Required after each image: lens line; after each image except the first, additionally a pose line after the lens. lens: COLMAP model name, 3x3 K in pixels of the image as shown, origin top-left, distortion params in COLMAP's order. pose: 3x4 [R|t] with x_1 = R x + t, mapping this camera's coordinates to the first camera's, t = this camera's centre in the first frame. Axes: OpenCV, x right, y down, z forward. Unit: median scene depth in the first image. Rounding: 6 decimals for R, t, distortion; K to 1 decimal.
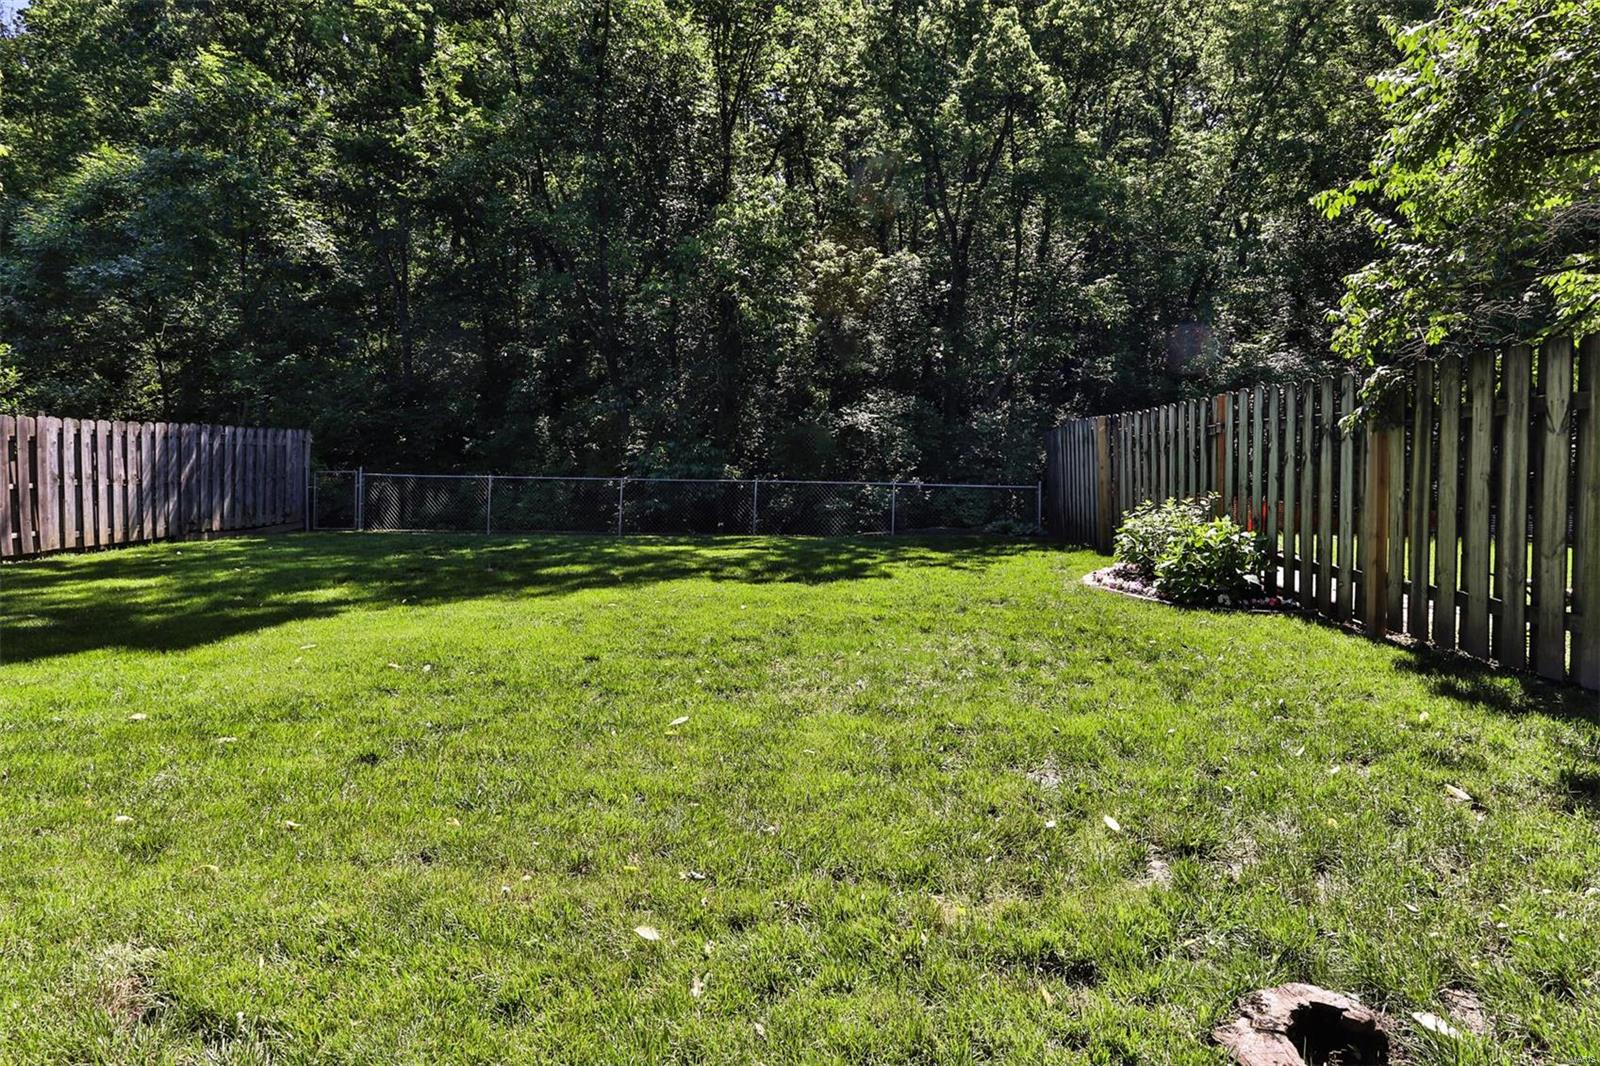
lens RADIAL K [[813.7, 0, 795.7], [0, 813.7, 523.1], [0, 0, 1]] dist [-0.043114, 0.025935]
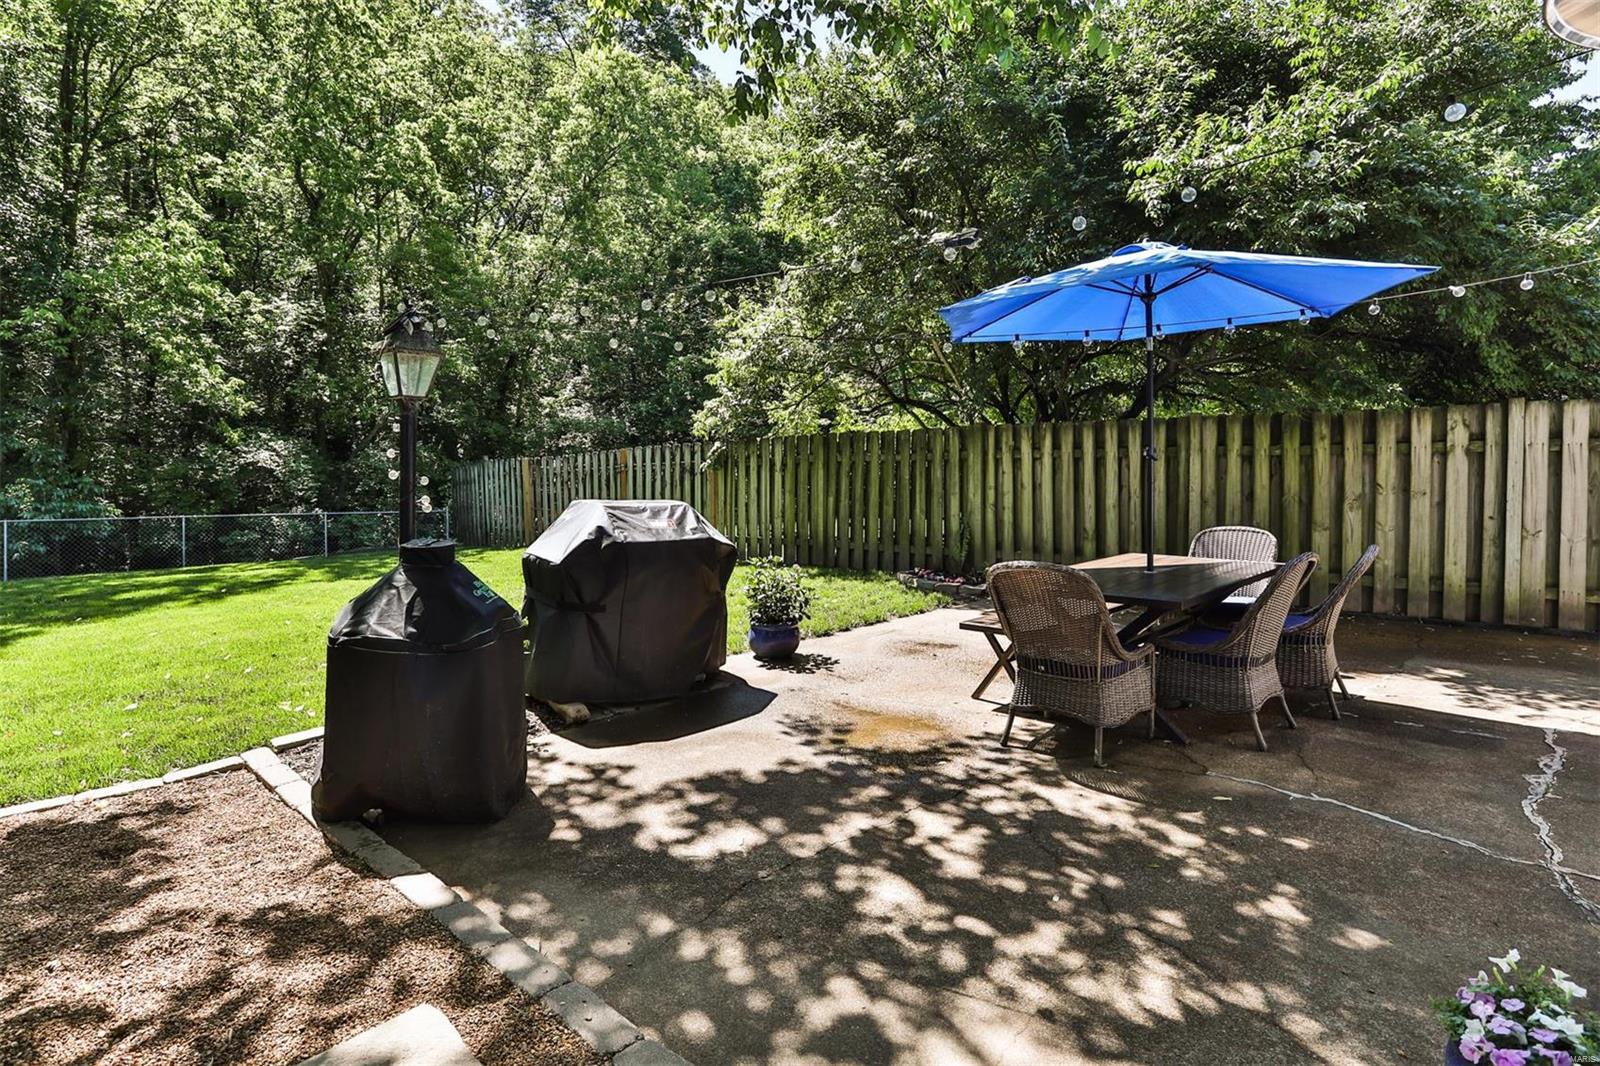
lens RADIAL K [[813.7, 0, 795.7], [0, 813.7, 523.1], [0, 0, 1]] dist [-0.043114, 0.025935]
pose [[0.643289, -0.051020, 0.763921, -0.588868], [0.079825, 0.996809, -0.000646, 0.034891], [-0.761450, 0.061396, 0.645309, -0.427298]]
